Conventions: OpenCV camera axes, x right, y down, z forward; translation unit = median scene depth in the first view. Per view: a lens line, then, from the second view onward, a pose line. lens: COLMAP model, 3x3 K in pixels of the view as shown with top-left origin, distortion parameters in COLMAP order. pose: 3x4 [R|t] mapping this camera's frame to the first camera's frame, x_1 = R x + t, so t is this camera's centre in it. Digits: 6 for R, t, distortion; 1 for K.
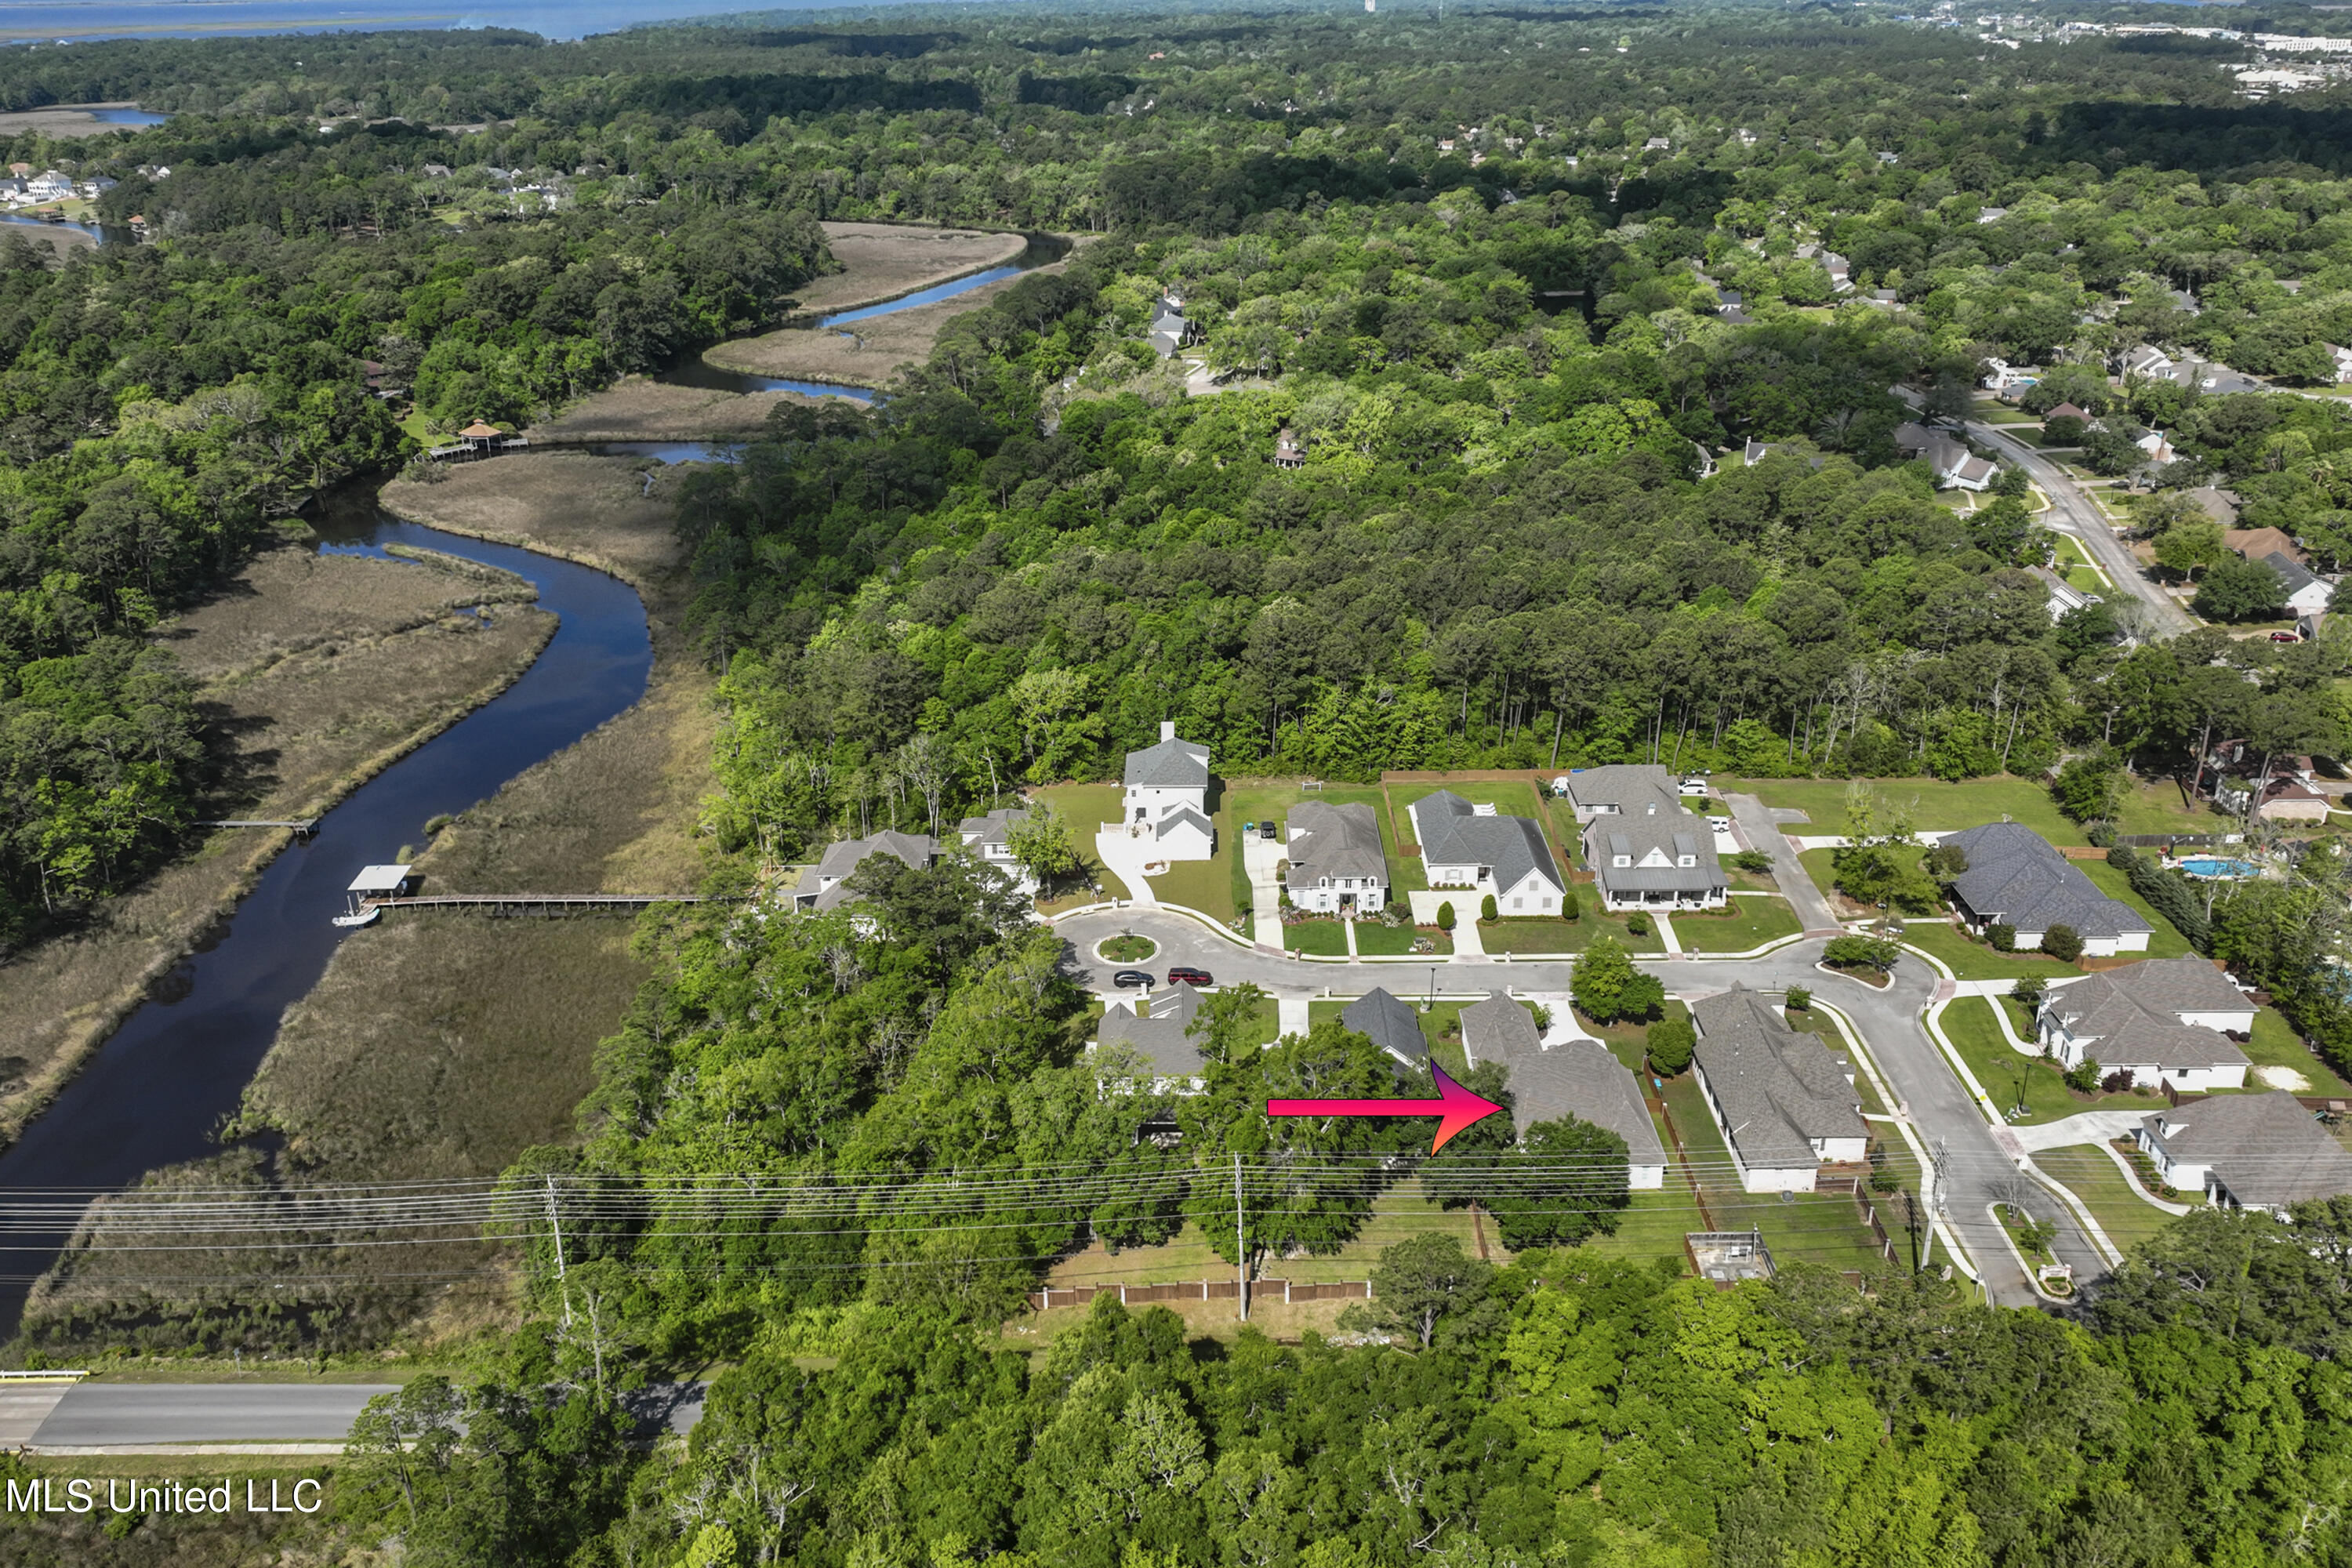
lens RADIAL K [[1953.2, 0, 1184.7], [0, 1953.2, 782.8], [0, 0, 1]] dist [0.009046, -0.005673]
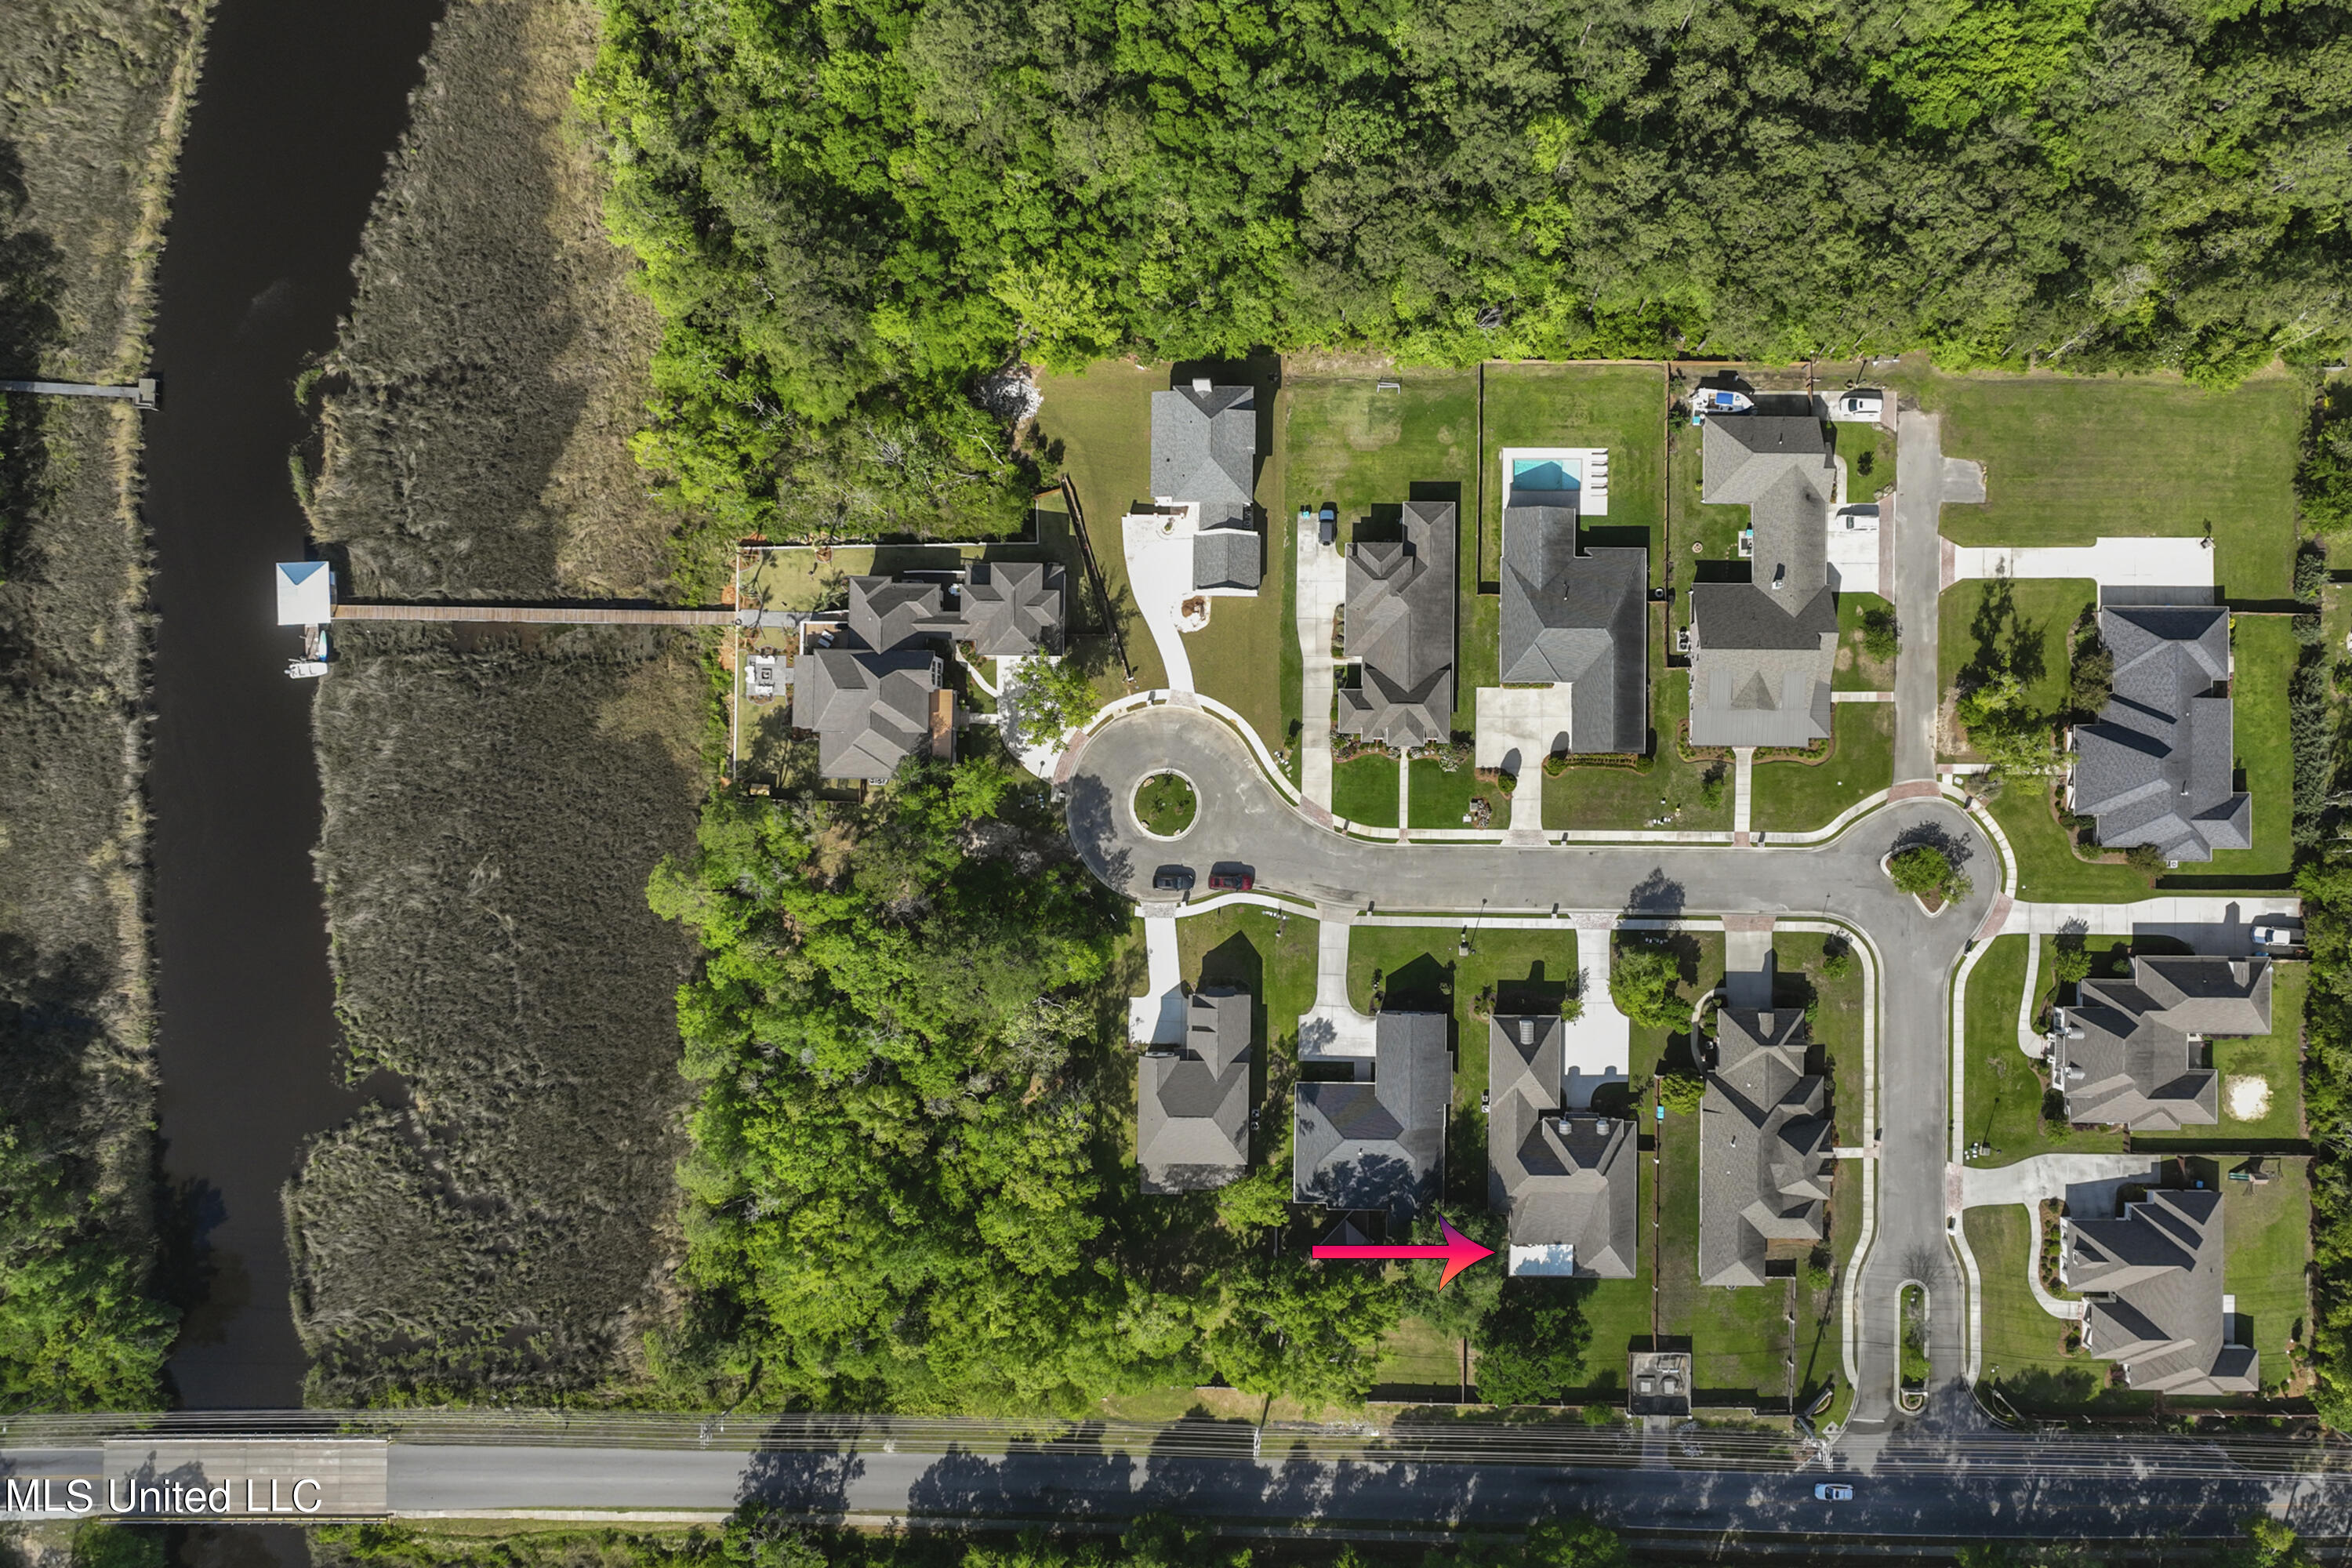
lens RADIAL K [[1953.2, 0, 1184.7], [0, 1953.2, 782.8], [0, 0, 1]] dist [0.009046, -0.005673]
pose [[0.999968, 0.007751, -0.002052, -0.017784], [-0.001247, 0.403207, 0.915108, -0.767704], [0.007920, -0.915076, 0.403203, 0.616248]]
